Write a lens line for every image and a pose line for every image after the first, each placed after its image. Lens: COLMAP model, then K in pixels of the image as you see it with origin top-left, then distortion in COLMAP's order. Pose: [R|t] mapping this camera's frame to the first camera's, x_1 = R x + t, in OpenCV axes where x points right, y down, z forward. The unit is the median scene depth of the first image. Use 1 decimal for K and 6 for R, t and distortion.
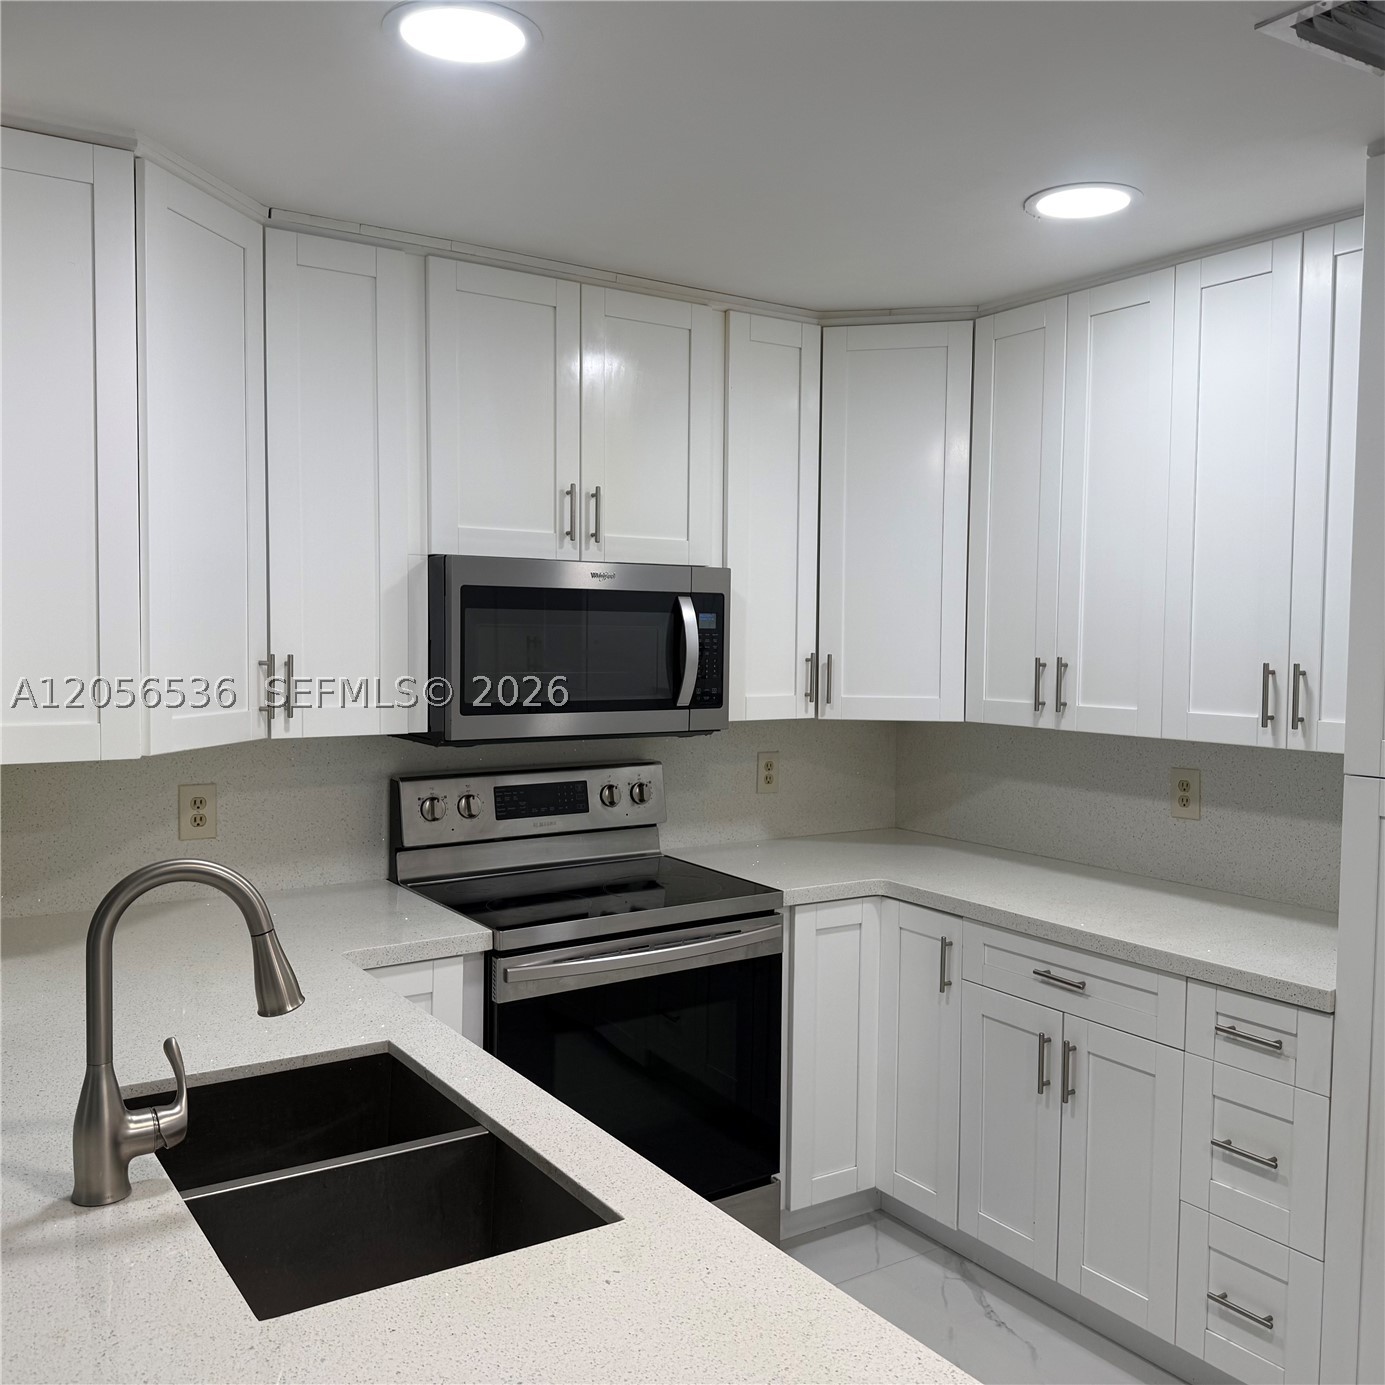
lens RADIAL K [[1327.8, 0, 692.5], [0, 1327.8, 692.5], [0, 0, 1]] dist [0.058133, -0.005248]
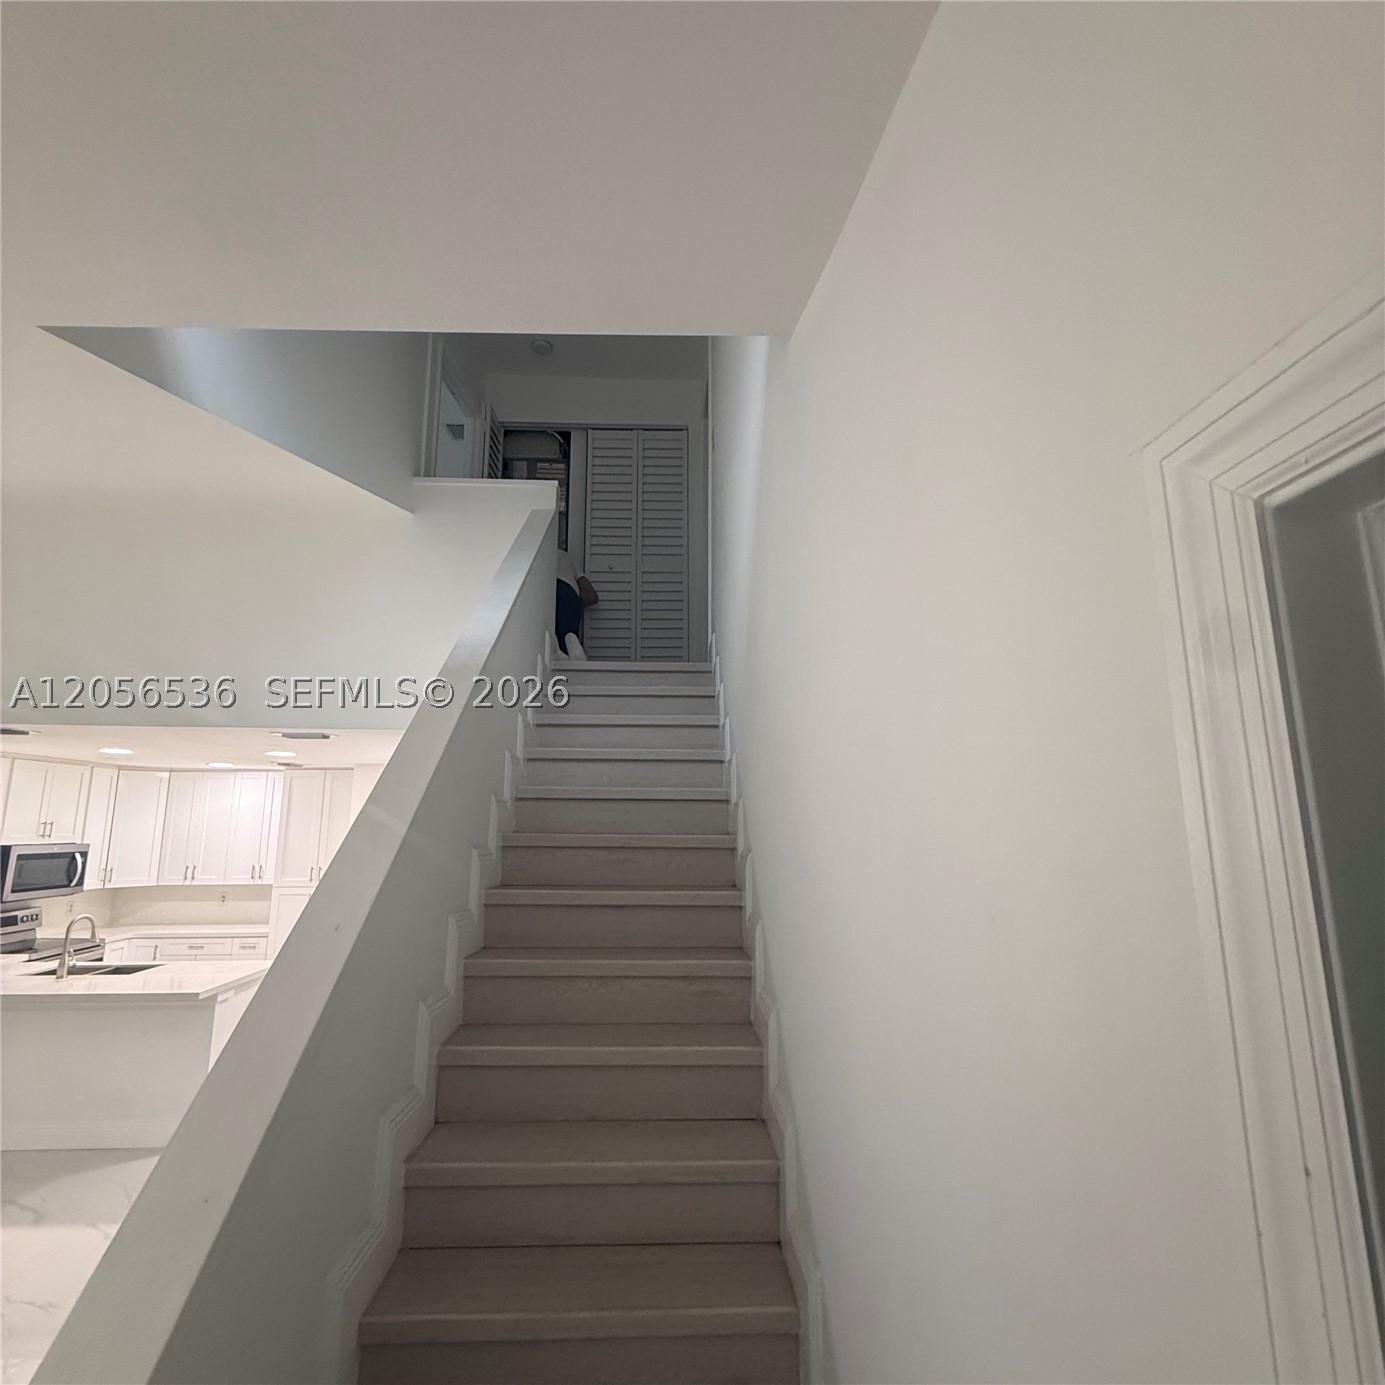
lens RADIAL K [[784.0, 0, 690.6], [0, 784.0, 662.8], [0, 0, 1]] dist [0.003054, 0.001080]
pose [[0.525144, 0.160761, 0.835691, -0.956917], [0.047911, 0.974853, -0.217638, -0.033924], [-0.849664, 0.154331, 0.504236, -1.448180]]
